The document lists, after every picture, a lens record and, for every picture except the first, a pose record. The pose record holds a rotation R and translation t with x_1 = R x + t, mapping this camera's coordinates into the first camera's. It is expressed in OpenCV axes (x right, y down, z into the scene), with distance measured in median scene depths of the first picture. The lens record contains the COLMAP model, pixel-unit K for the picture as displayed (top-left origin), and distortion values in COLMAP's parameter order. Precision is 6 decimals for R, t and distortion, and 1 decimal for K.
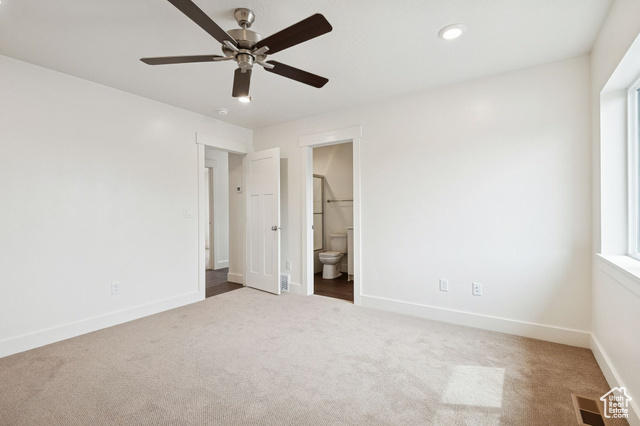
lens RADIAL K [[291.2, 0, 324.1], [0, 291.2, 211.9], [0, 0, 1]] dist [0.023434, -0.000340]
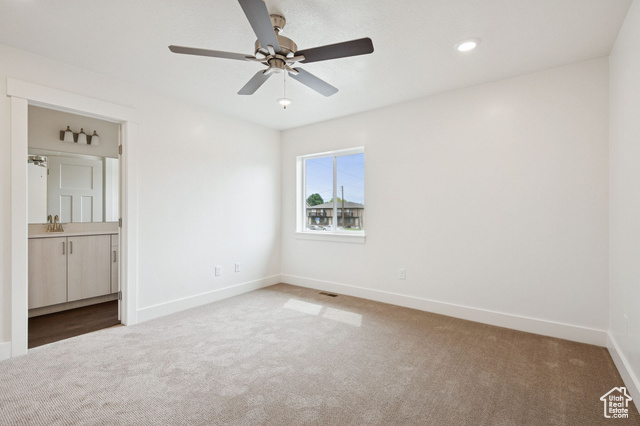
lens RADIAL K [[291.2, 0, 324.1], [0, 291.2, 211.9], [0, 0, 1]] dist [0.023434, -0.000340]
pose [[0.053063, 0.006438, 0.998570, -1.007950], [-0.002149, 0.999978, -0.006333, 0.008540], [-0.998589, -0.001810, 0.053075, 0.607018]]
